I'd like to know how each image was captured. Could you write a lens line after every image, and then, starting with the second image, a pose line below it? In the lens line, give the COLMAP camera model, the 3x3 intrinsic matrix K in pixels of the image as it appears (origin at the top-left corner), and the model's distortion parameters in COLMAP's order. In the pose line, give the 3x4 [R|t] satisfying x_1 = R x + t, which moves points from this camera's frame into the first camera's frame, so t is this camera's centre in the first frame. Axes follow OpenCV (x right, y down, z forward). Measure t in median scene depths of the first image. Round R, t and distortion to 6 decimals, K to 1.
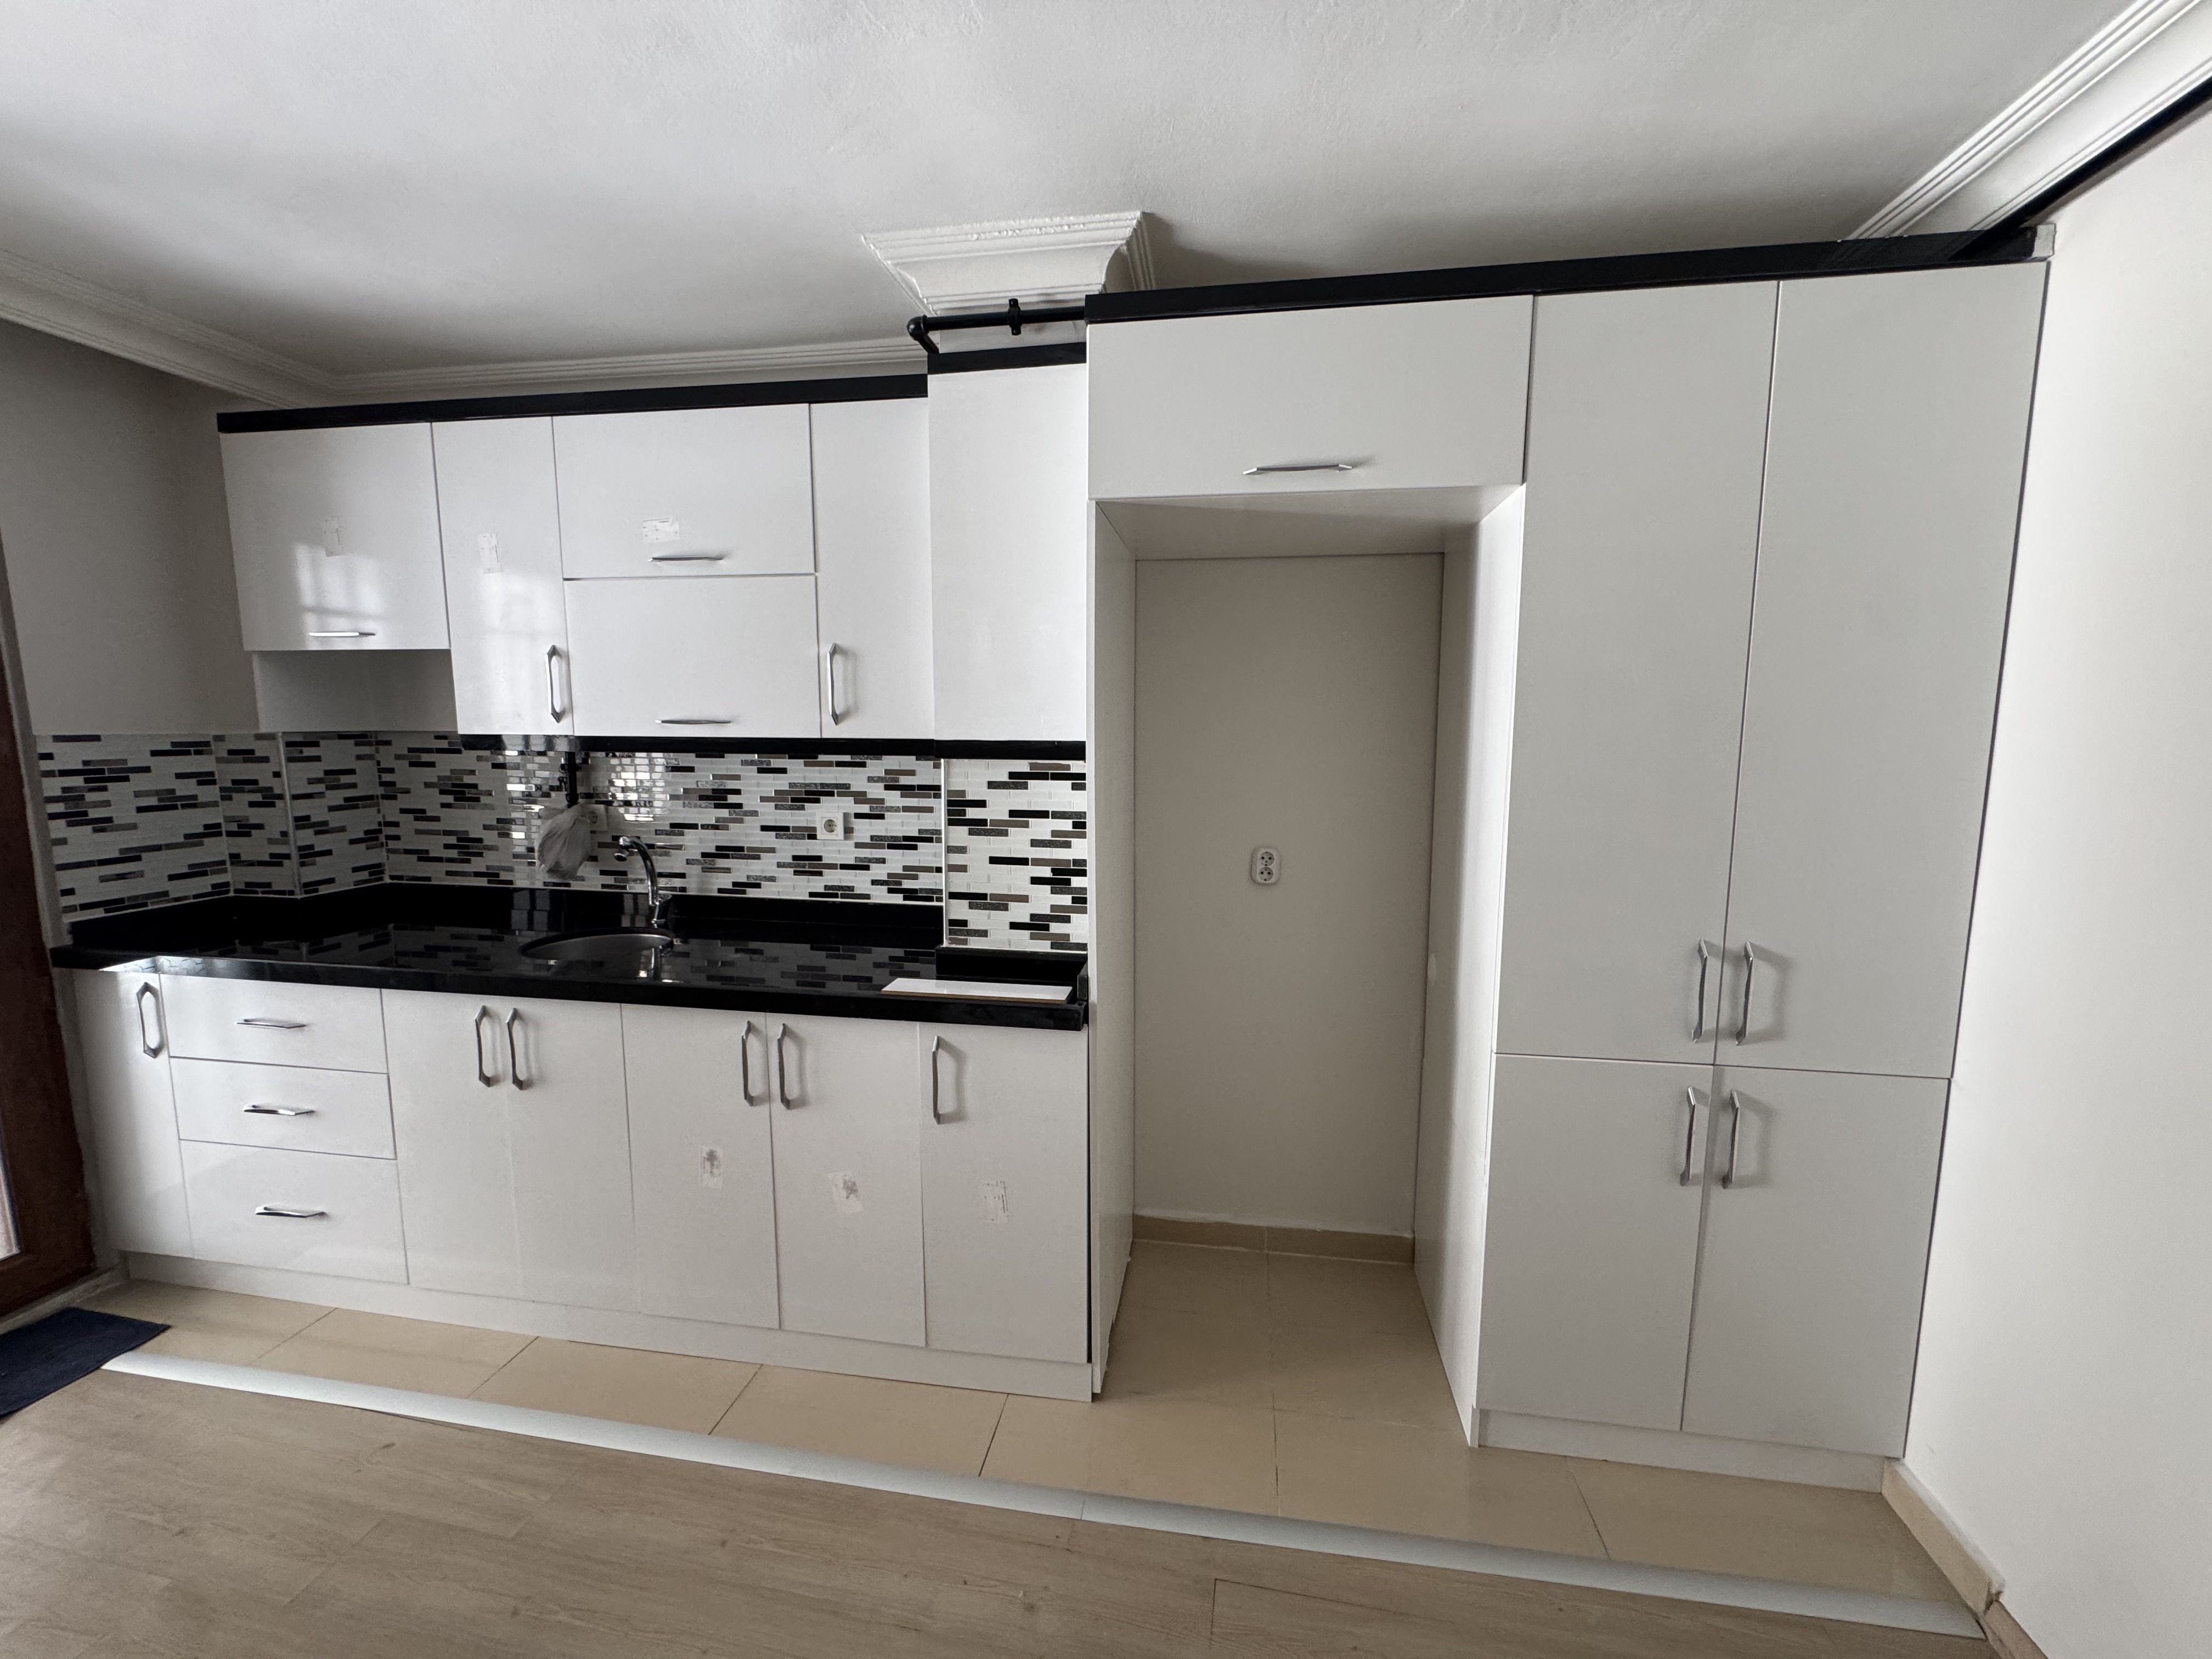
lens RADIAL K [[879.2, 0, 1108.5], [0, 879.2, 827.4], [0, 0, 1]] dist [-0.004956, 0.000167]
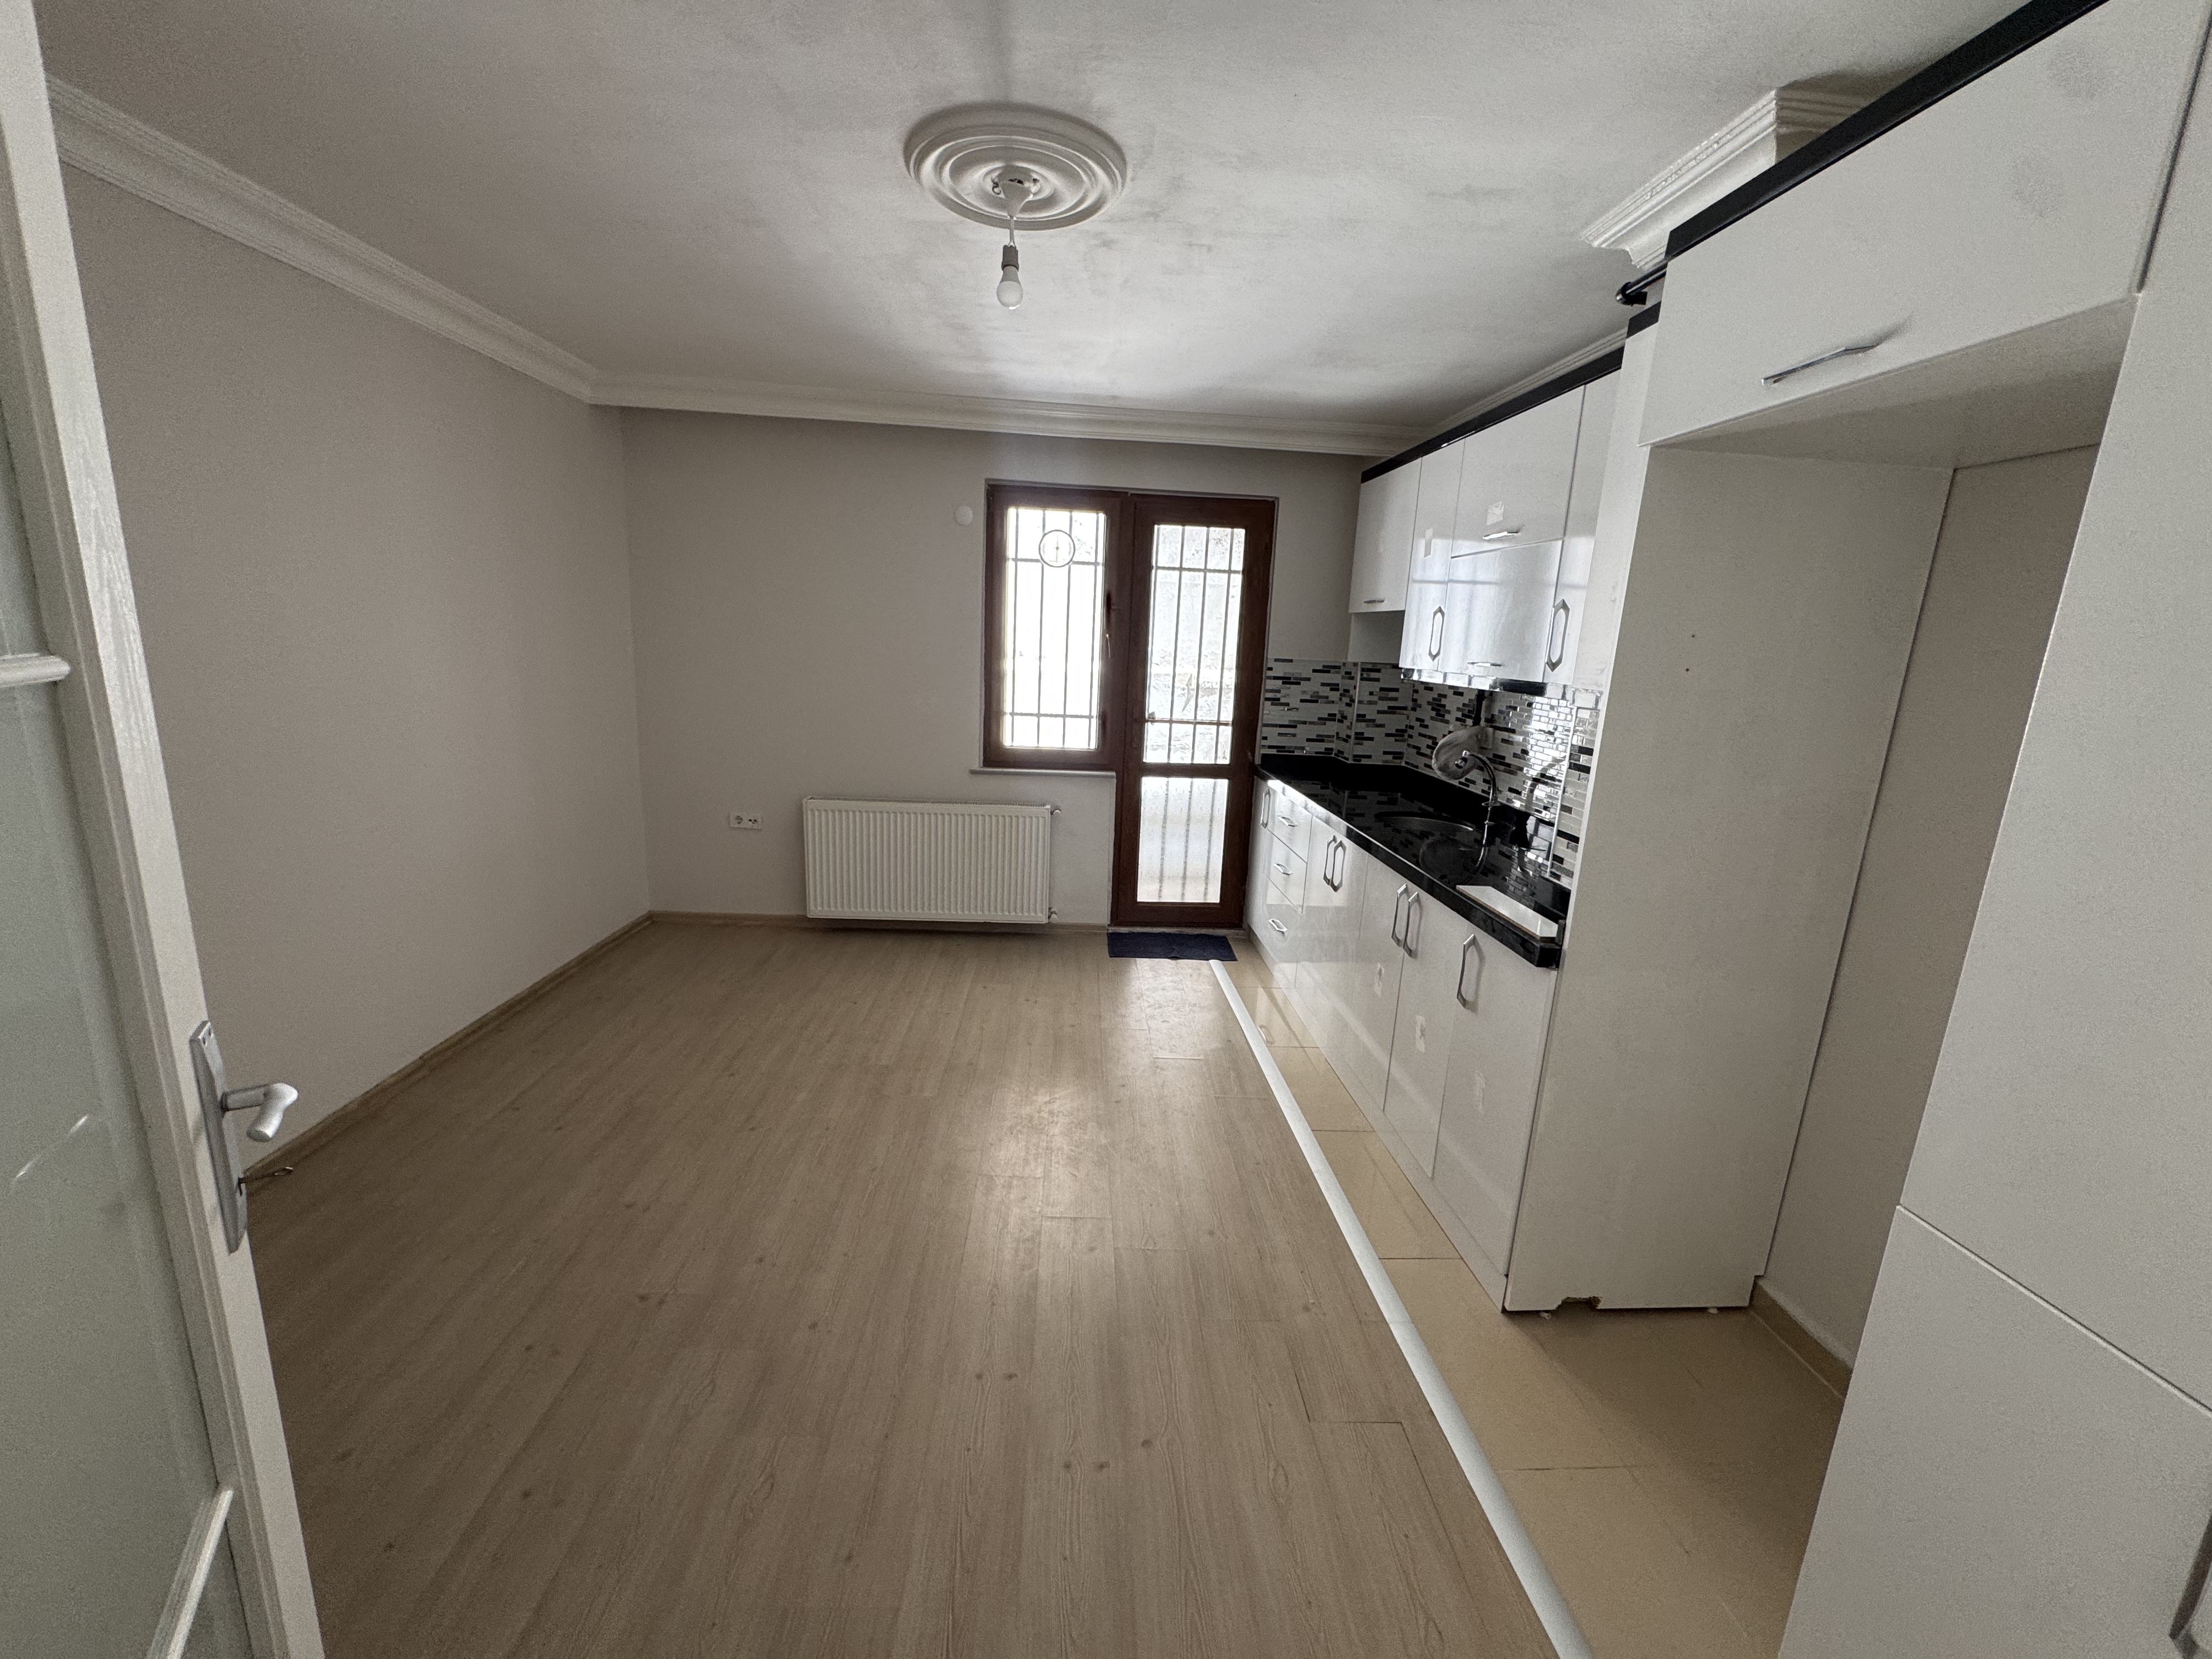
lens RADIAL K [[882.4, 0, 1105.5], [0, 882.4, 826.3], [0, 0, 1]] dist [-0.001133, -0.000113]
pose [[0.223034, 0.213174, -0.951216, 0.603114], [-0.160161, 0.970549, 0.179953, -0.030294], [0.961564, 0.112212, 0.250607, 0.154445]]
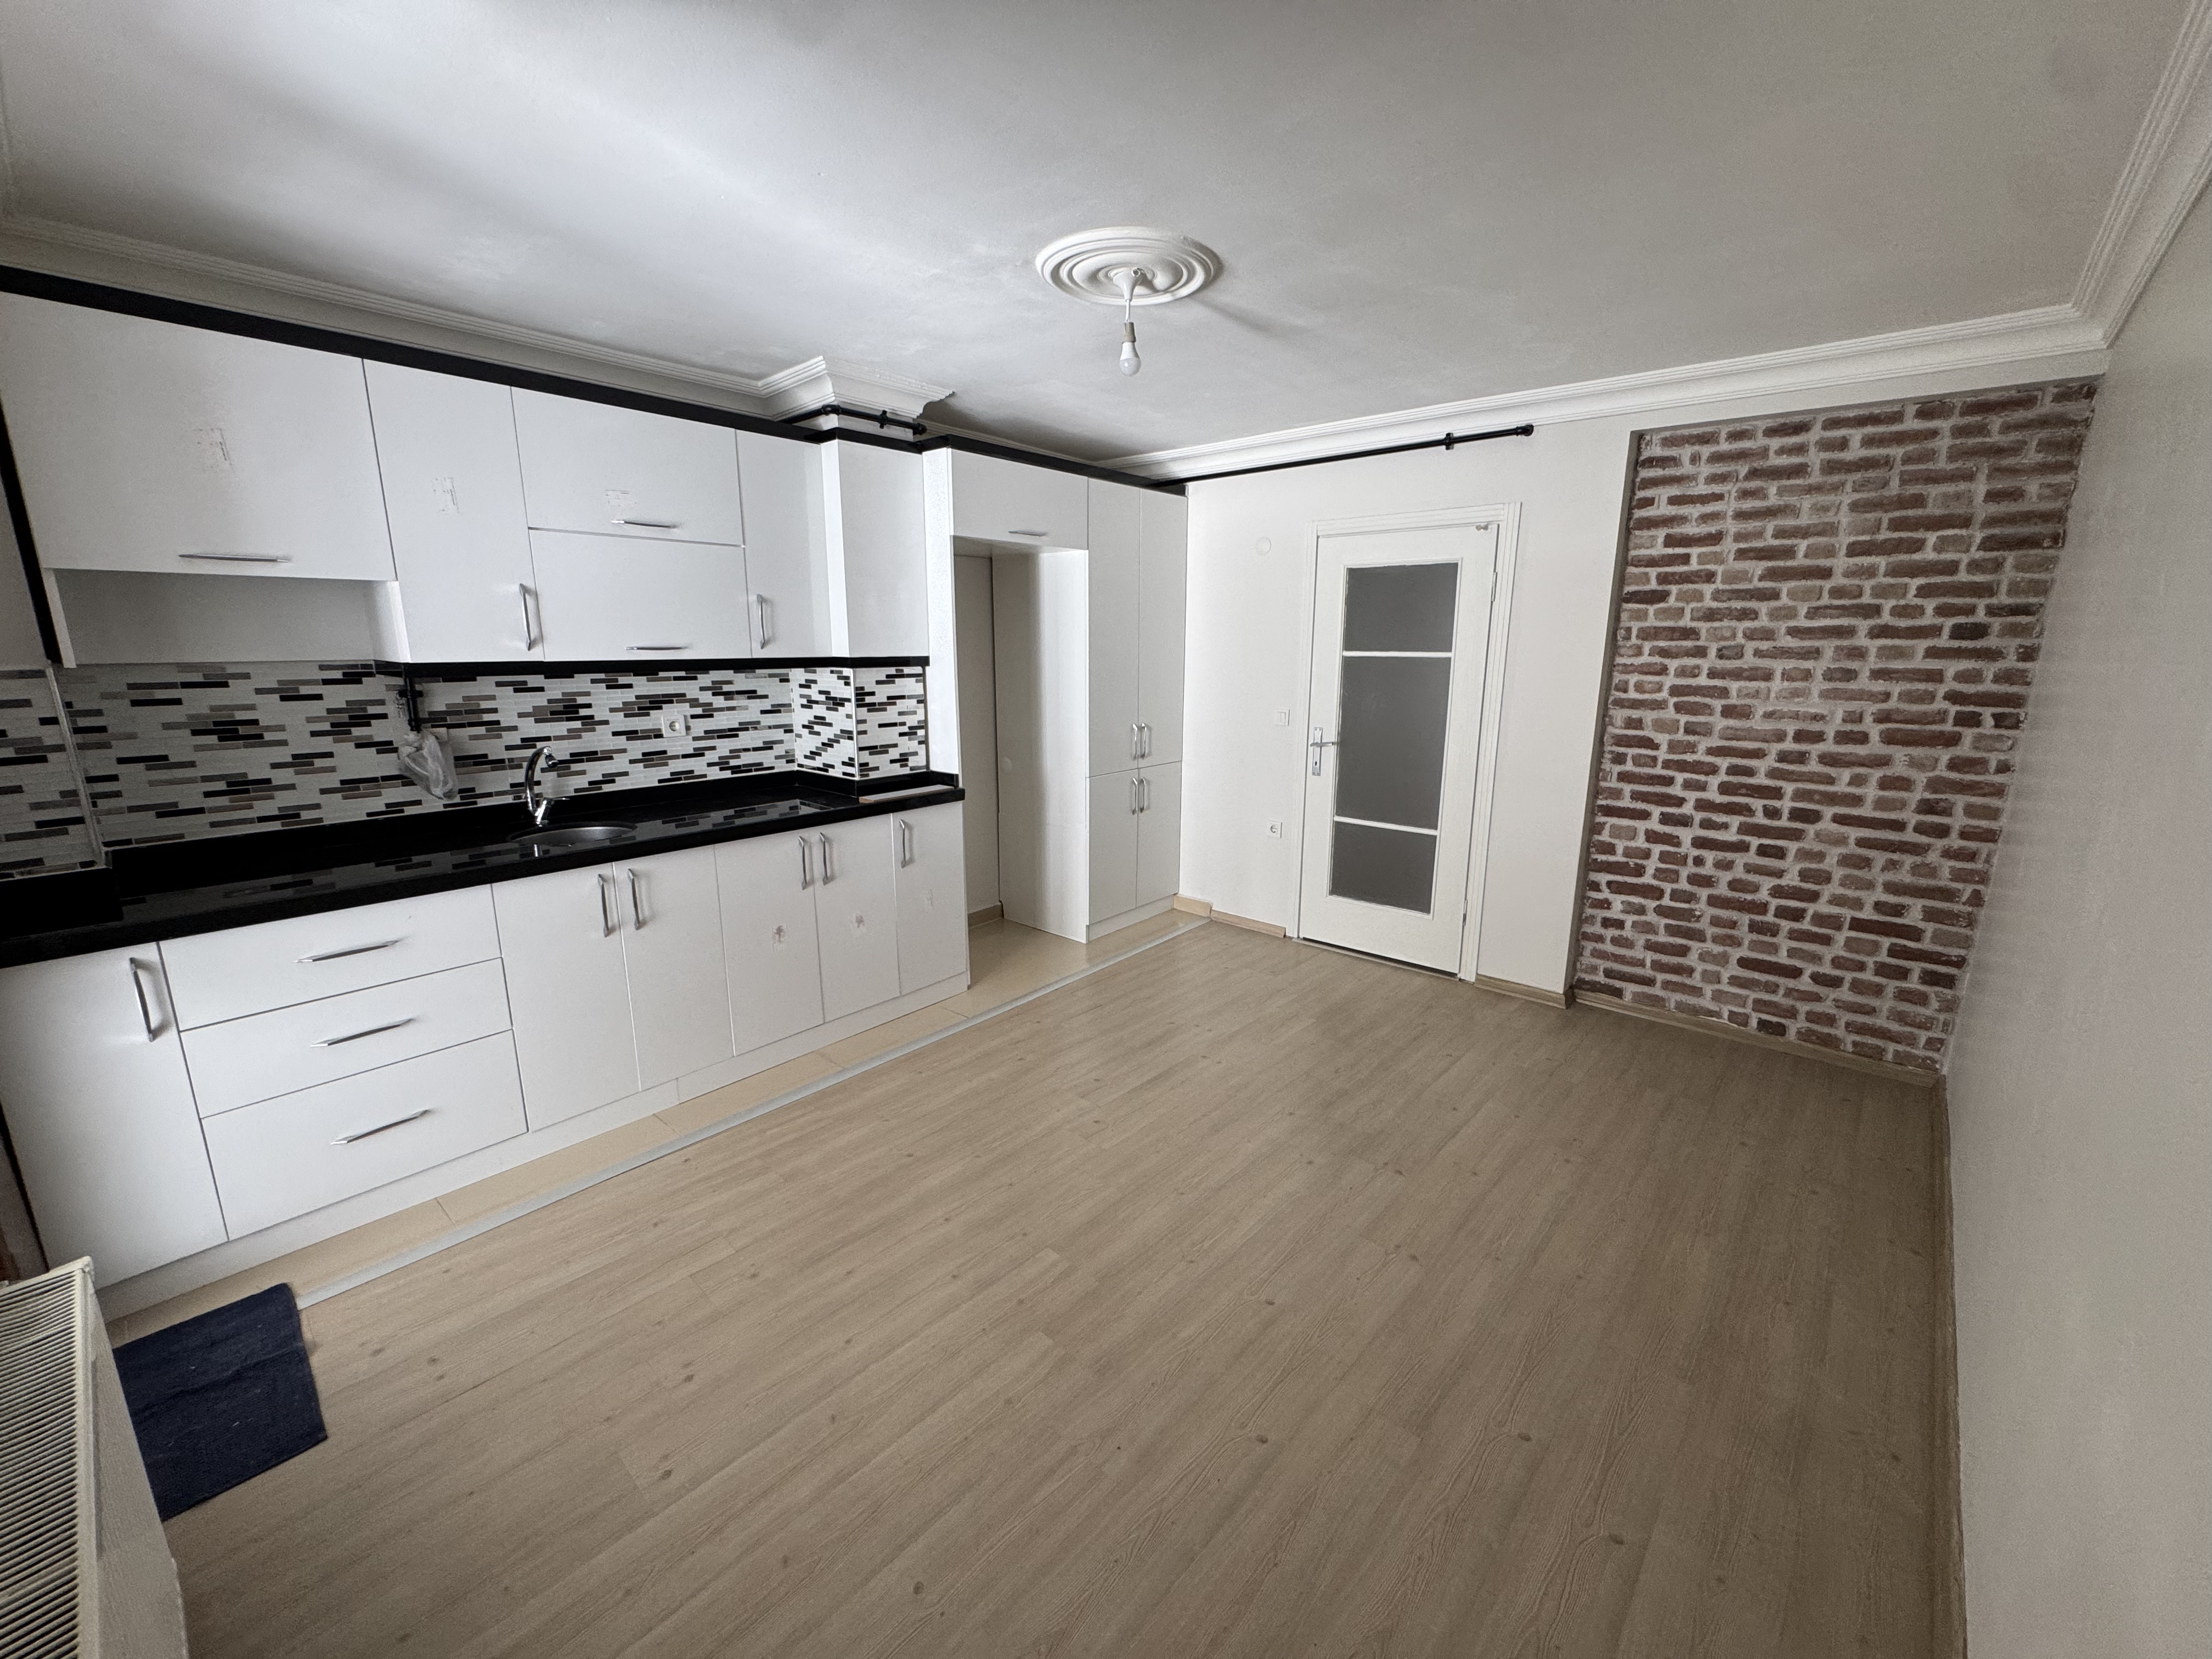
lens RADIAL K [[886.0, 0, 1103.7], [0, 886.0, 826.6], [0, 0, 1]] dist [-0.002764, 0.000209]
pose [[0.522405, -0.182223, 0.832999, -1.151546], [0.099028, 0.983254, 0.152987, 0.007495], [-0.846928, 0.002569, 0.531702, -0.264203]]
